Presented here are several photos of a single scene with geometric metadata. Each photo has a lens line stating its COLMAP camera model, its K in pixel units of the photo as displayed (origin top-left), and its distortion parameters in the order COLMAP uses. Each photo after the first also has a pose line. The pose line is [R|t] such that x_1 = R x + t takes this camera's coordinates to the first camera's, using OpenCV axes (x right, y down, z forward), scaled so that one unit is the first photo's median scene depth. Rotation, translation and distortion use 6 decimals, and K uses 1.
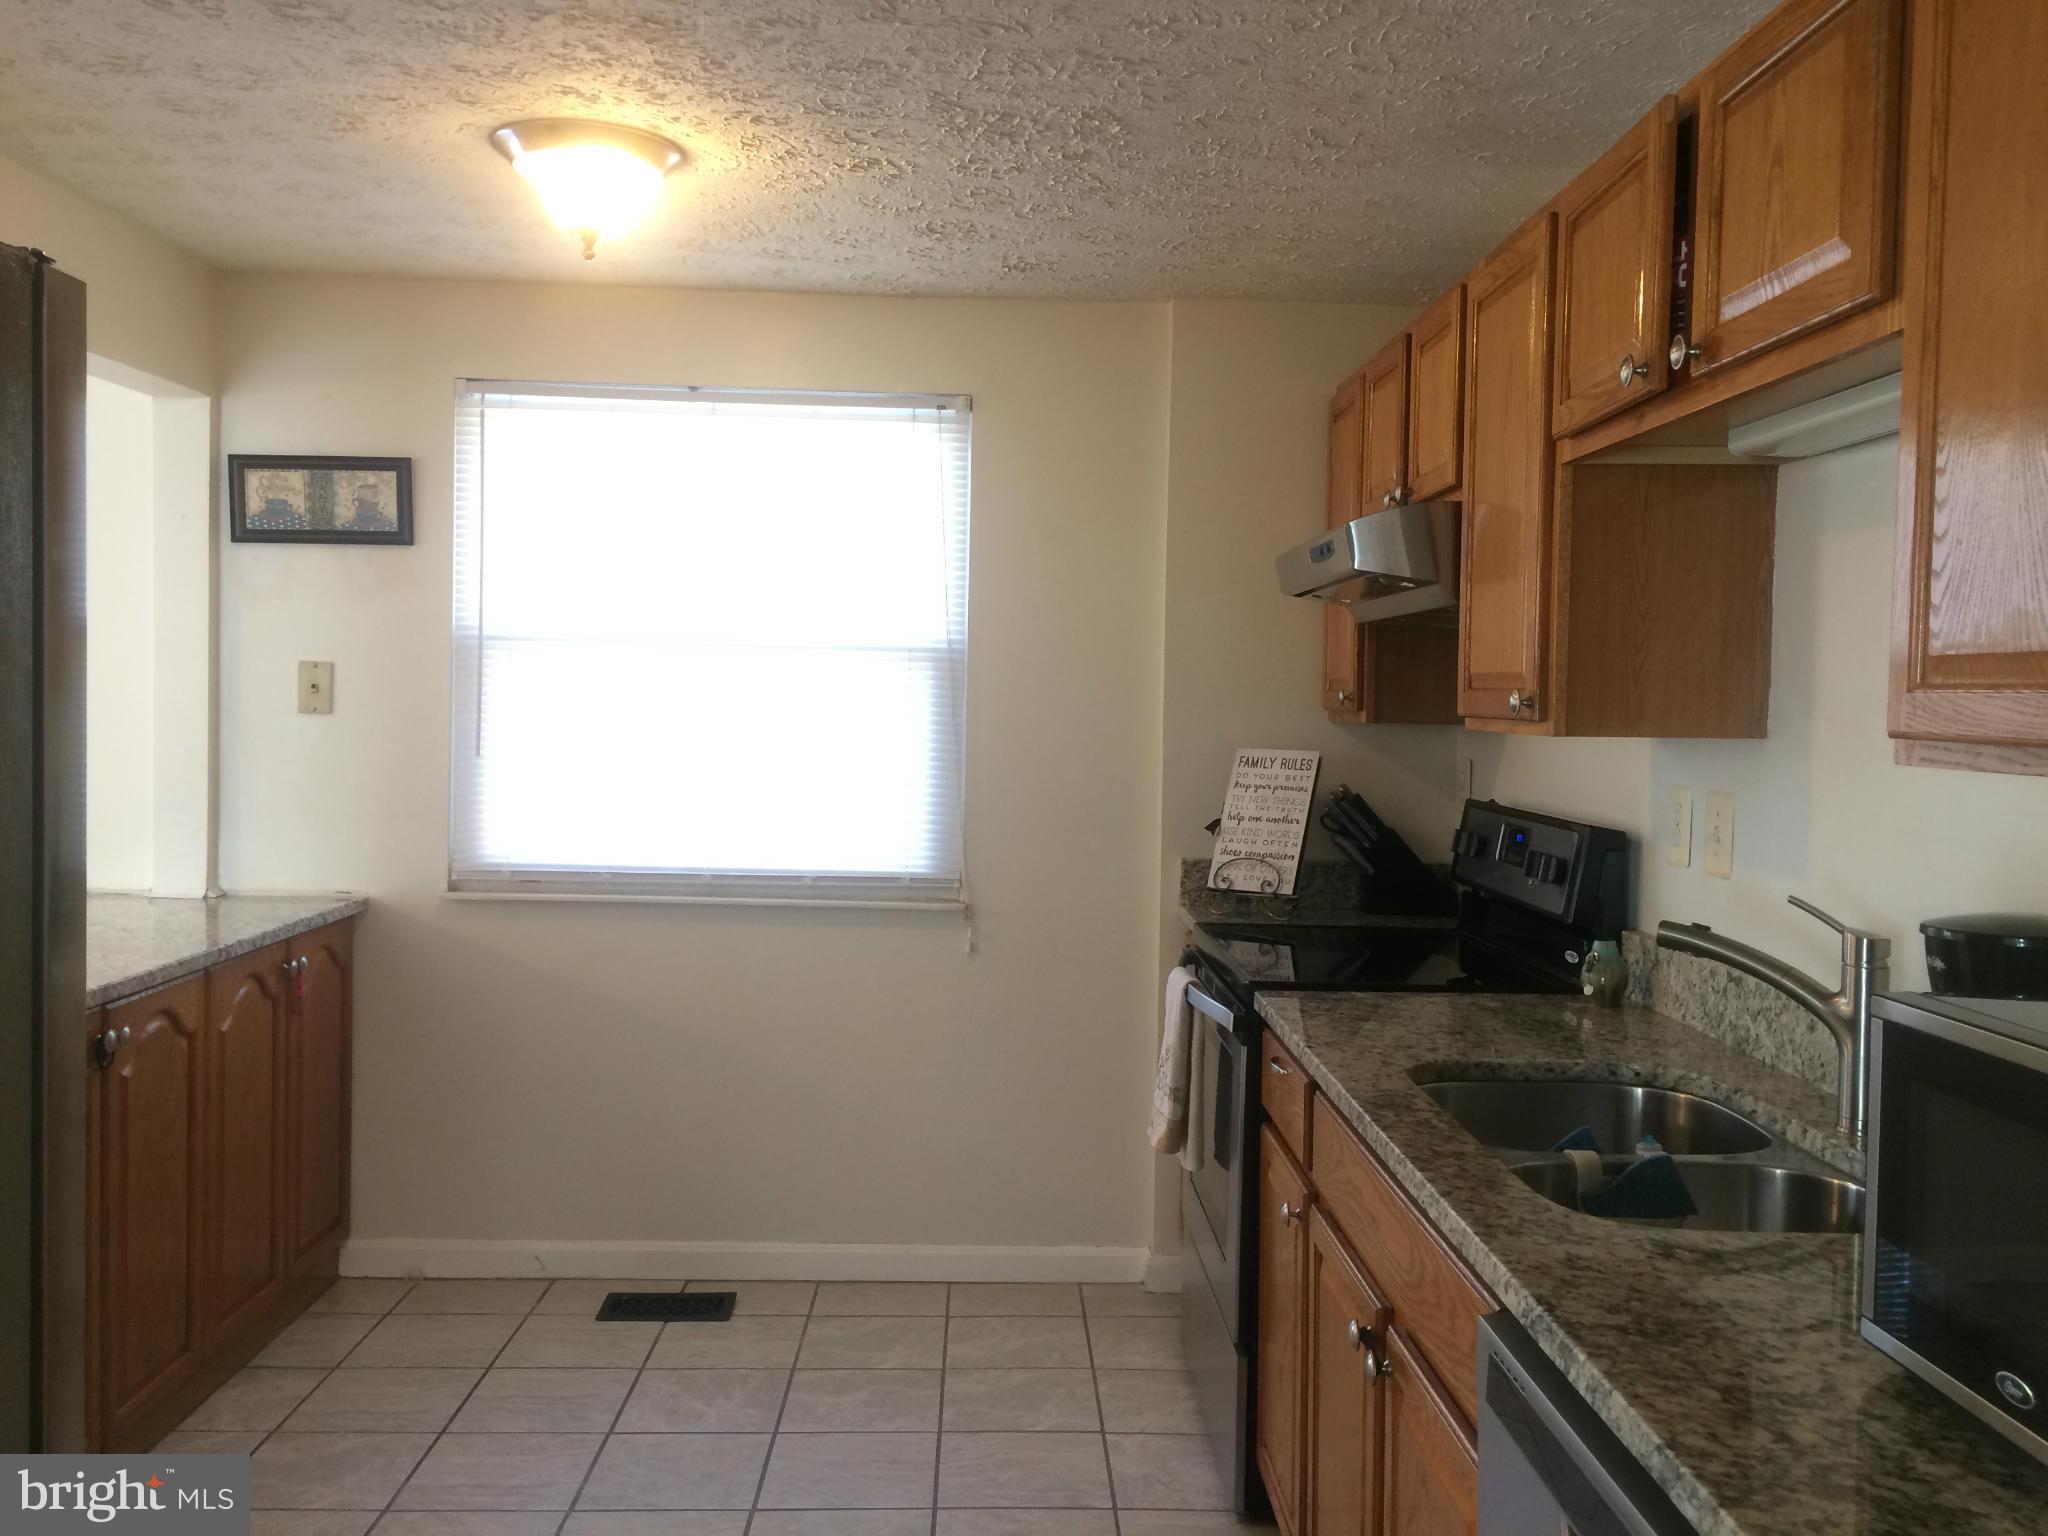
lens RADIAL K [[1747.2, 0, 1034.0], [0, 1747.2, 760.8], [0, 0, 1]] dist [0.063856, -0.064525]
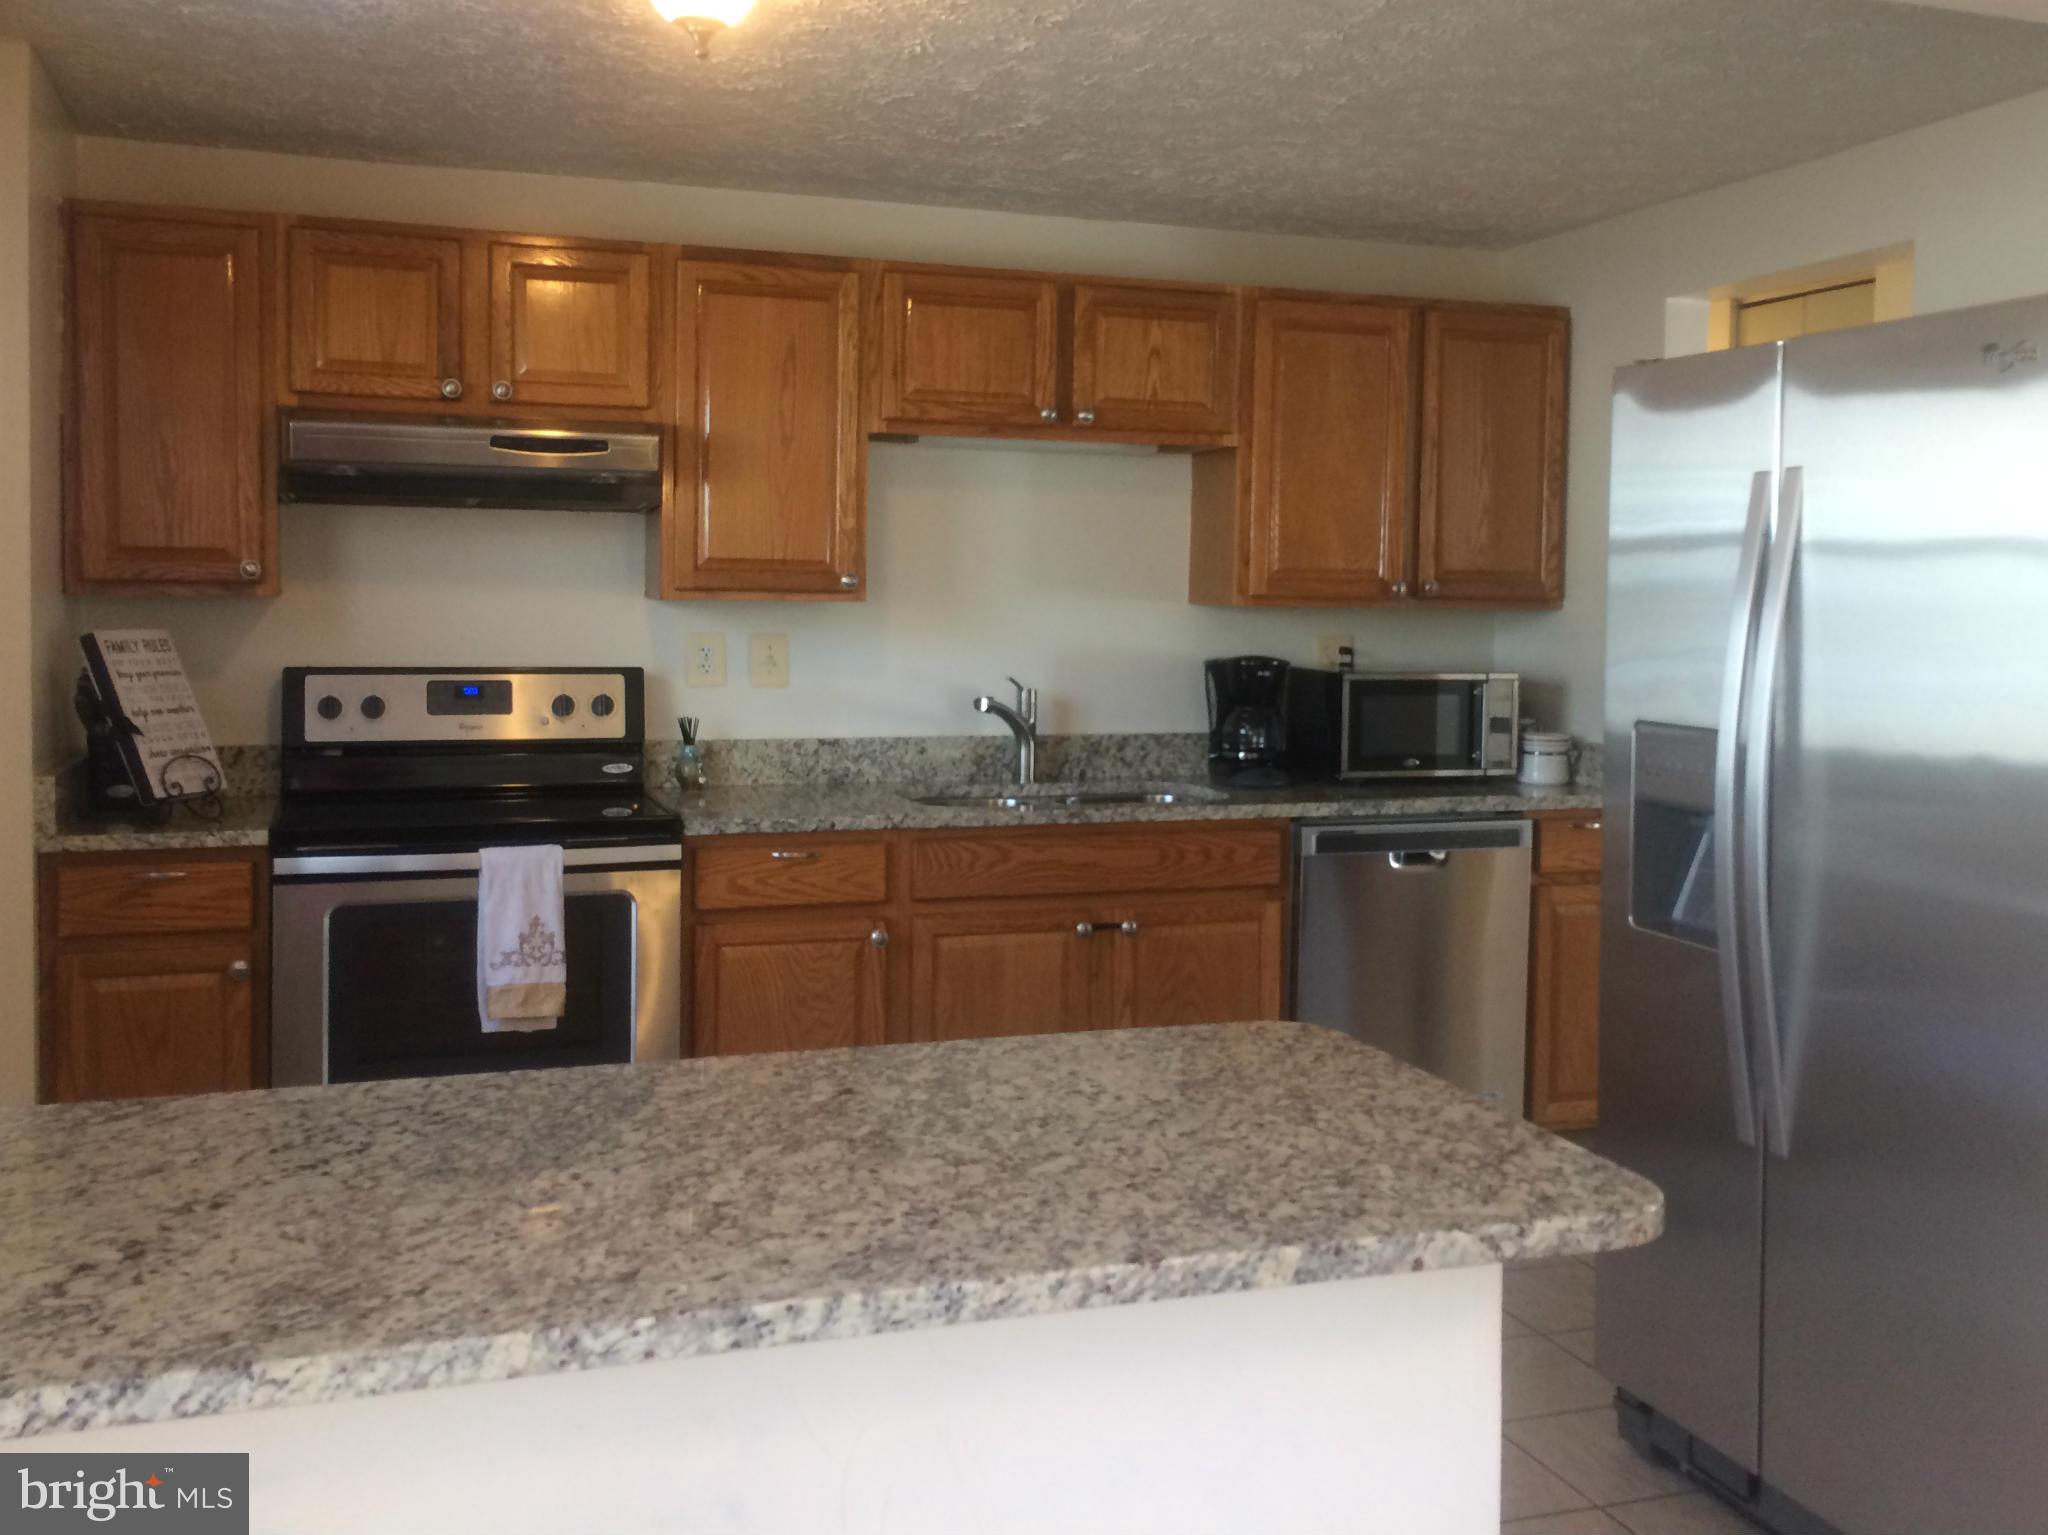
lens RADIAL K [[1934.2, 0, 1056.2], [0, 1934.2, 672.1], [0, 0, 1]] dist [0.055936, -0.006908]
pose [[-0.314507, -0.066770, 0.946904, -0.885038], [0.015243, 0.997039, 0.075368, -0.049785], [-0.949133, 0.038137, -0.312558, 0.851427]]
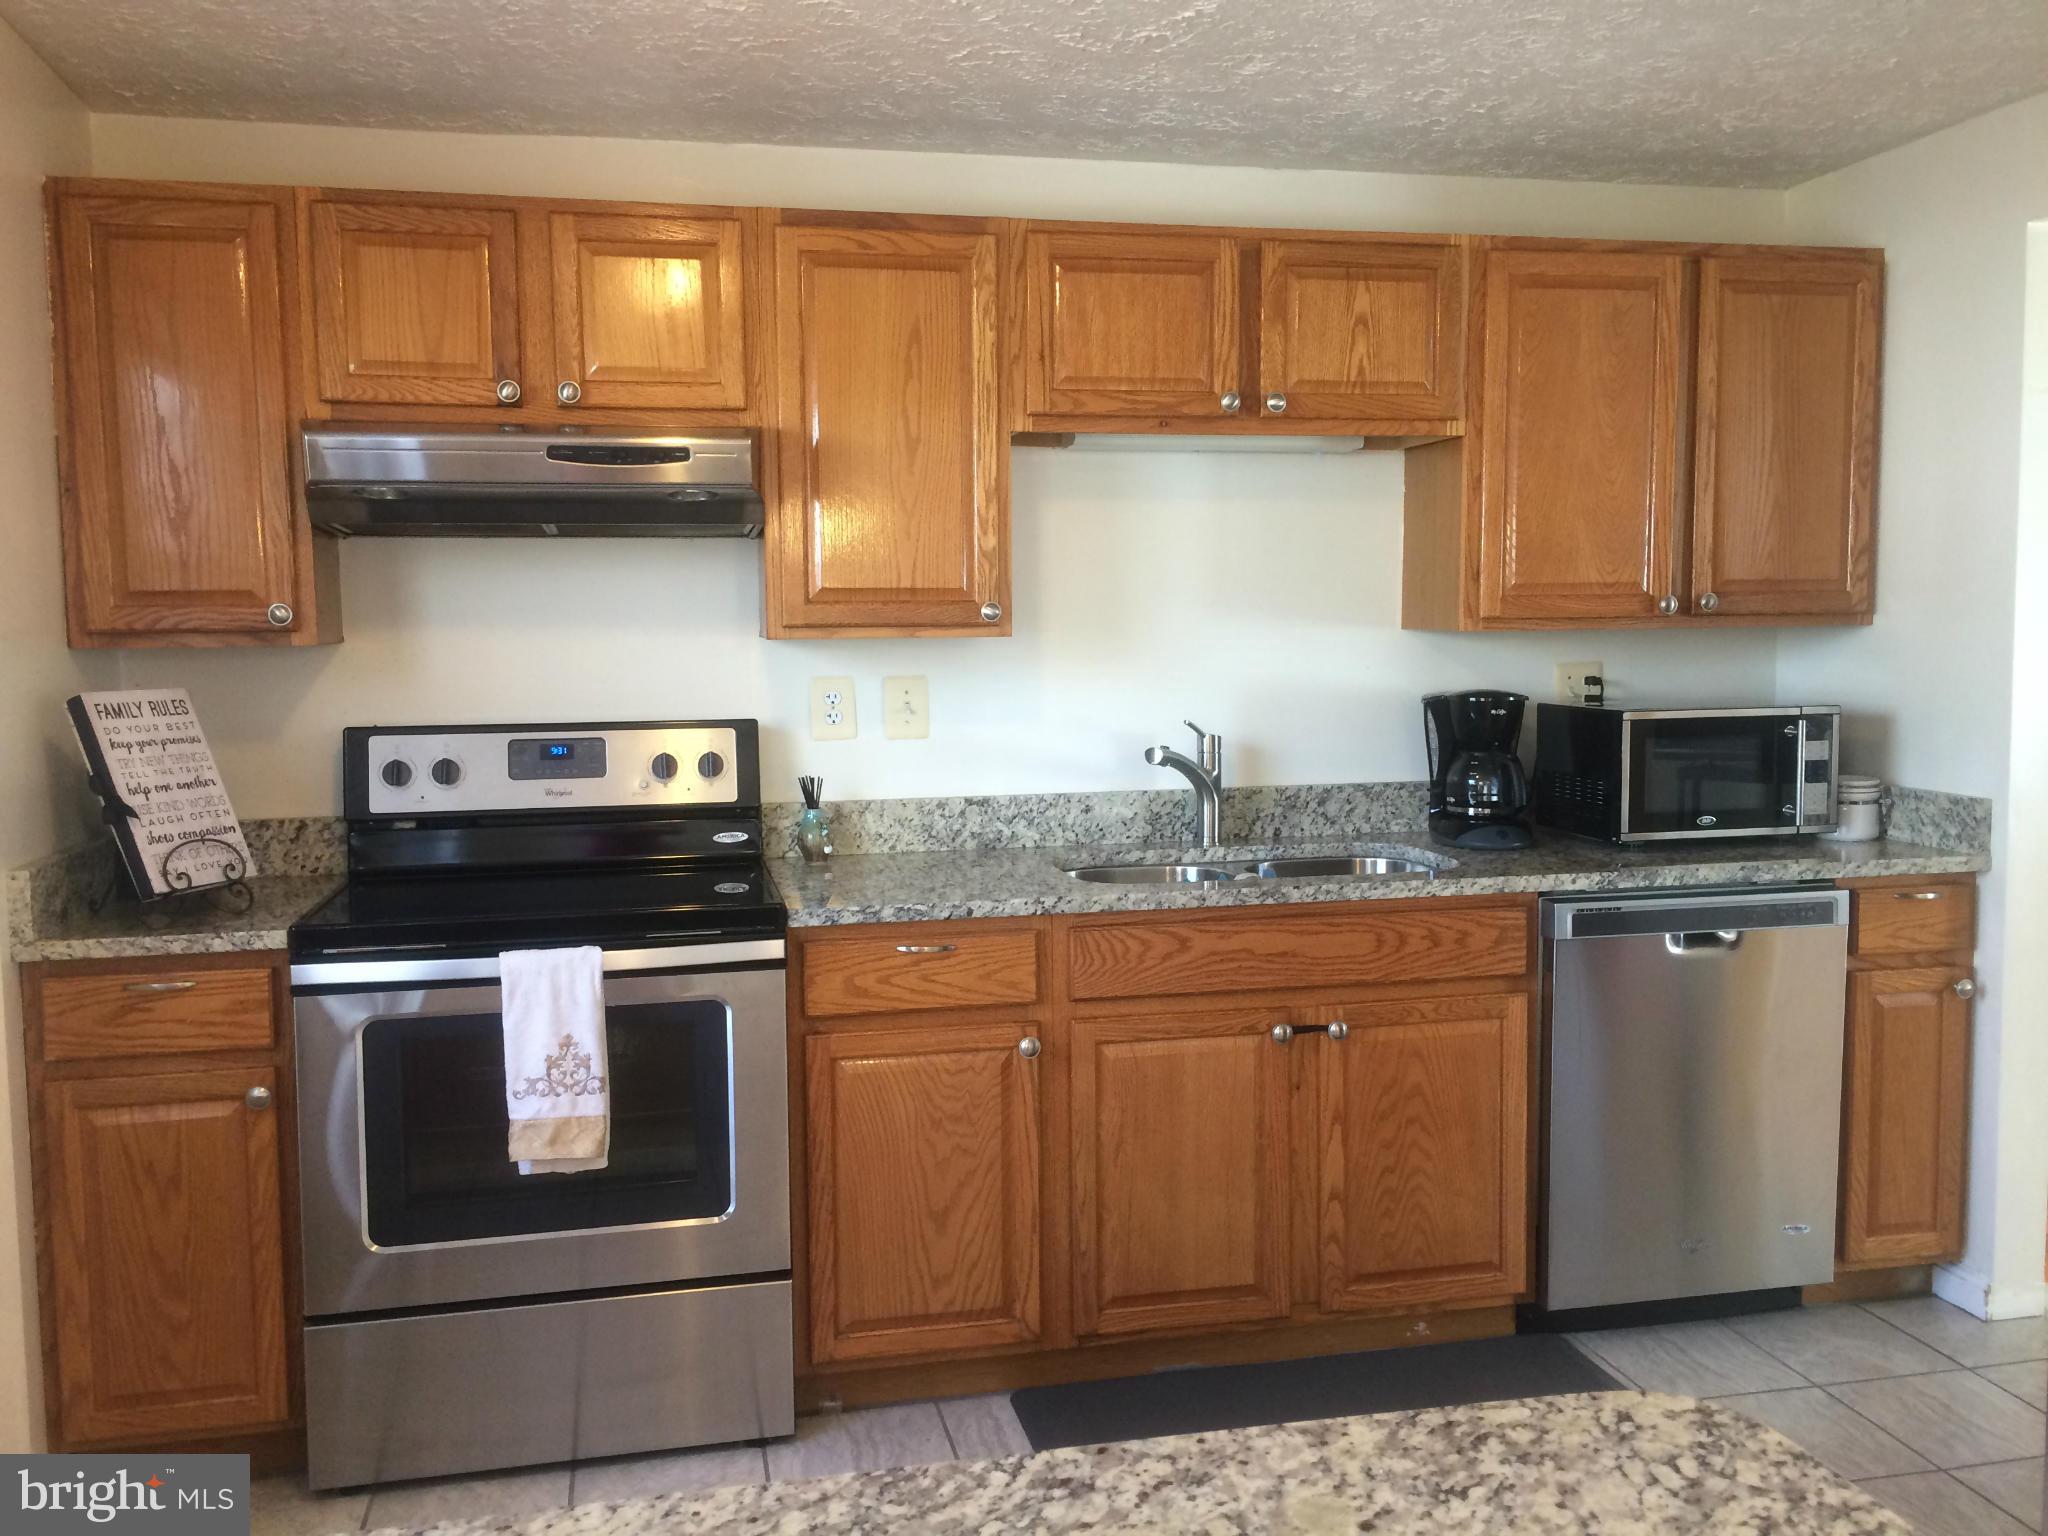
lens RADIAL K [[1747.2, 0, 1034.0], [0, 1747.2, 760.8], [0, 0, 1]] dist [0.063856, -0.064525]
pose [[-0.197646, -0.099635, 0.975197, -0.626351], [0.042525, 0.993013, 0.110074, -0.040775], [-0.979351, 0.063226, -0.192028, 0.762764]]
